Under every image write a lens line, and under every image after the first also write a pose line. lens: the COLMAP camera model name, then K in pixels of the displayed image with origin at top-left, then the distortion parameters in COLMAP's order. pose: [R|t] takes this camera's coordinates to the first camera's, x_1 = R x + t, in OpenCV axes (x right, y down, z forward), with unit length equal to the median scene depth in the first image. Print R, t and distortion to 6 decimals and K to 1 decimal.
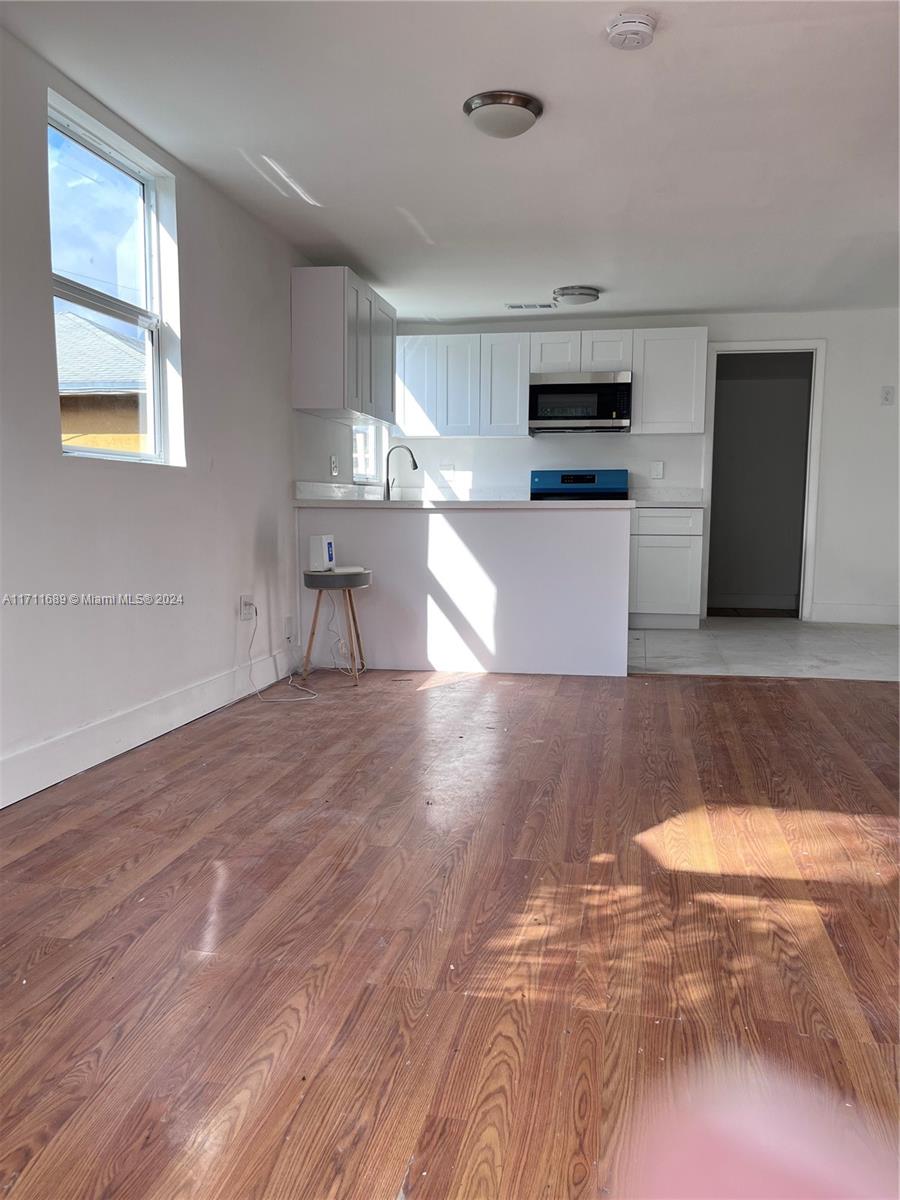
lens RADIAL K [[940.9, 0, 450.0], [0, 940.9, 600.0], [0, 0, 1]] dist [0.062940, -0.085241]
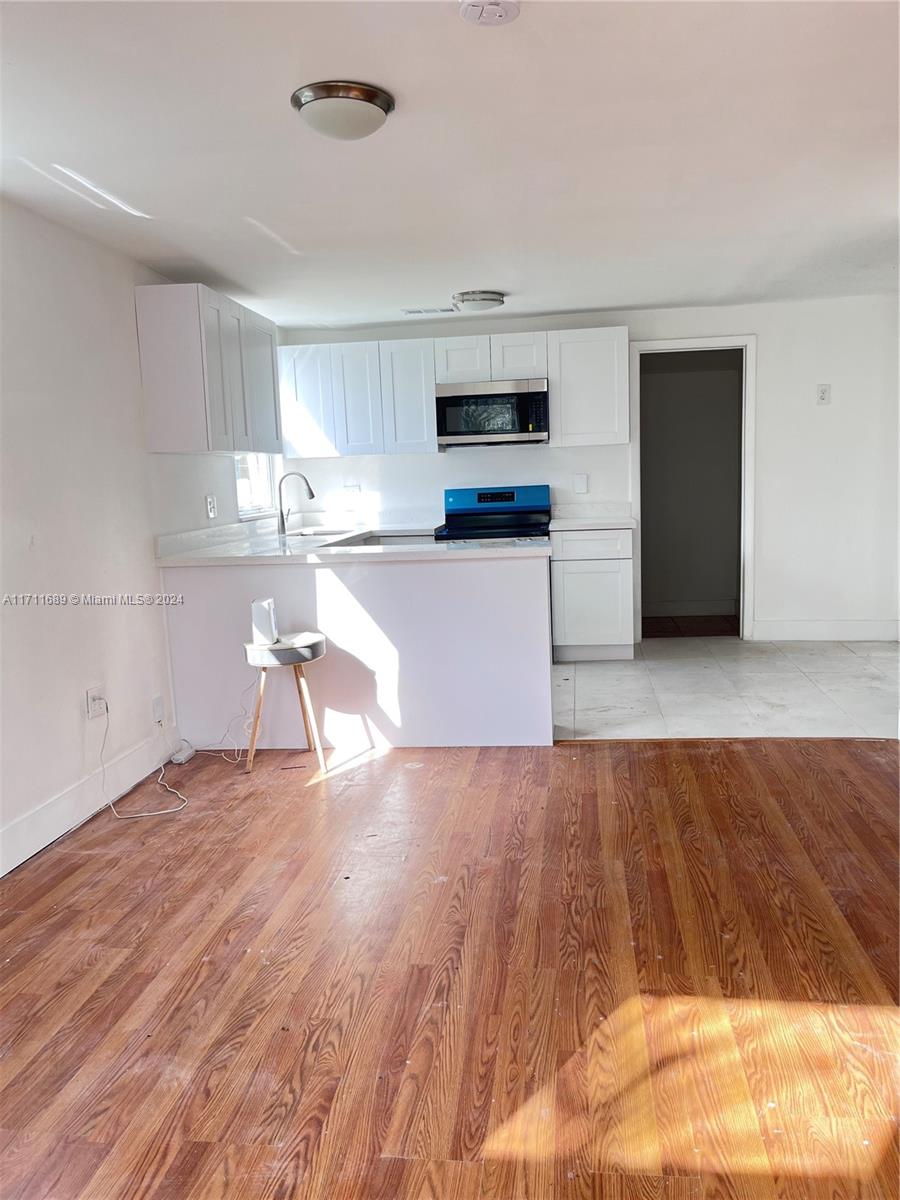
lens RADIAL K [[940.9, 0, 450.0], [0, 940.9, 600.0], [0, 0, 1]] dist [0.062940, -0.085241]
pose [[0.996914, -0.053078, 0.057831, 0.053019], [0.051409, 0.998228, 0.029973, -0.091557], [-0.059320, -0.026907, 0.997876, 0.147399]]
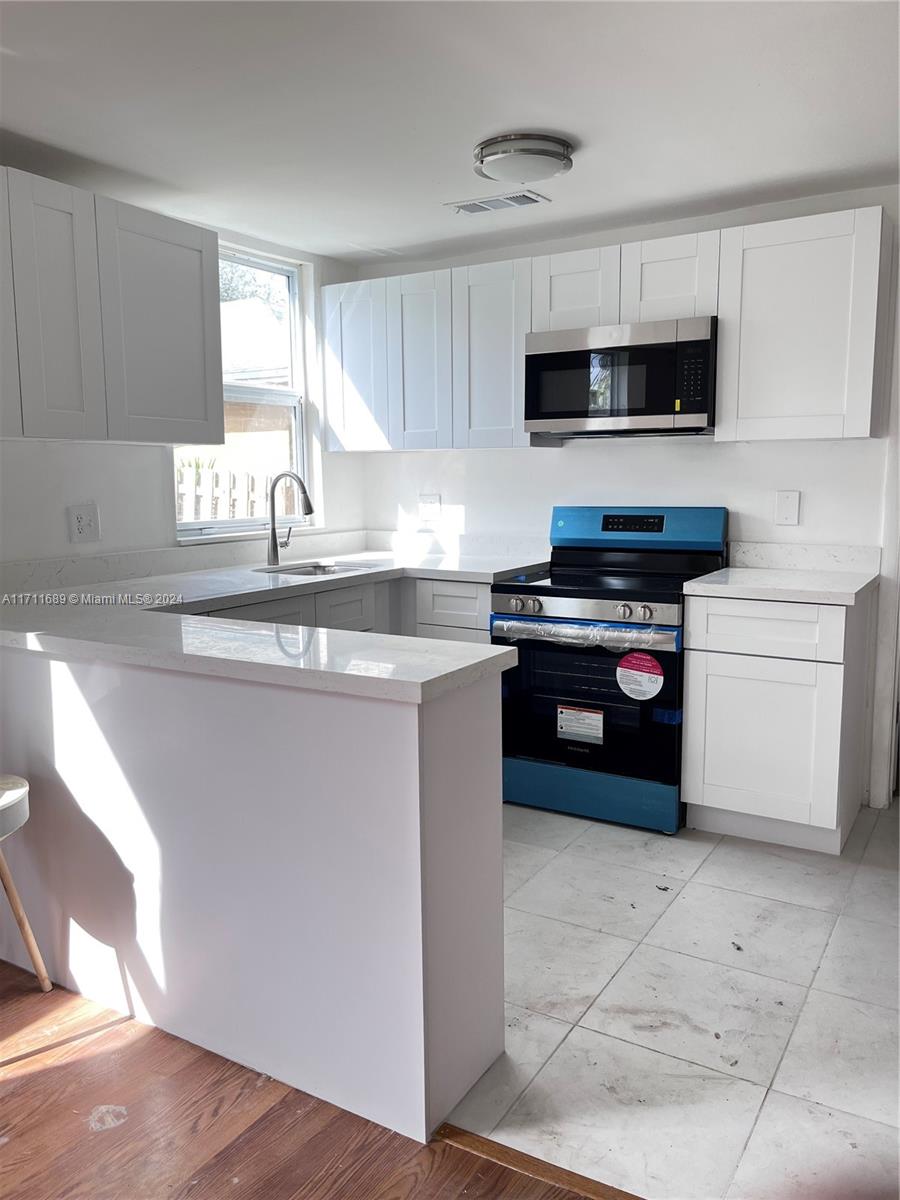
lens RADIAL K [[939.1, 0, 401.6], [0, 939.1, 599.6], [0, 0, 1]] dist [0.006155, 0.002061]
pose [[0.931306, 0.034919, -0.362559, 0.326443], [-0.024278, 0.999131, 0.033866, -0.155519], [0.363426, -0.022737, 0.931345, 0.701950]]
